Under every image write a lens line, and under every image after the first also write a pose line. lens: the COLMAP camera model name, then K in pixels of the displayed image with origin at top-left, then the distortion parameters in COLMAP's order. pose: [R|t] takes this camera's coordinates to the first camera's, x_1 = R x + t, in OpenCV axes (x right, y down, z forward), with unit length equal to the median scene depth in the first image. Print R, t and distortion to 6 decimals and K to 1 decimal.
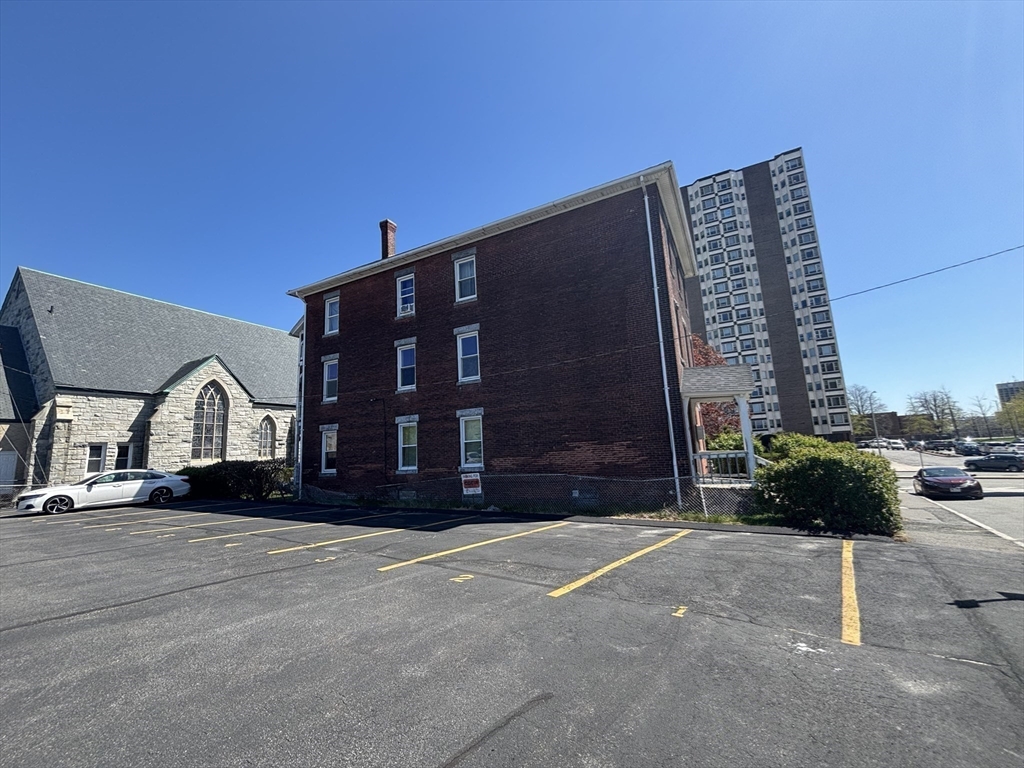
lens RADIAL K [[414.5, 0, 511.8], [0, 414.5, 384.0], [0, 0, 1]] dist [-0.000152, -0.000014]
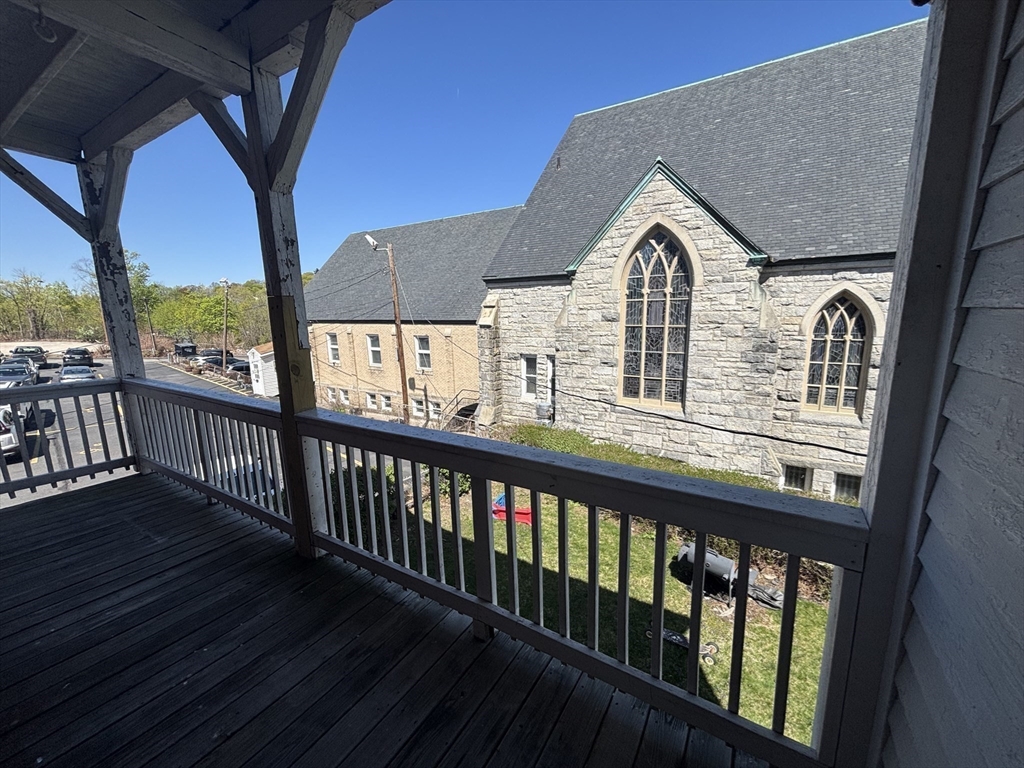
lens RADIAL K [[414.5, 0, 511.6], [0, 414.5, 384.6], [0, 0, 1]] dist [-0.000152, -0.000014]
pose [[-0.075994, 0.231056, -0.969968, -0.249879], [0.184221, 0.959288, 0.214079, 0.029127], [0.979943, -0.162420, -0.115466, 0.870930]]
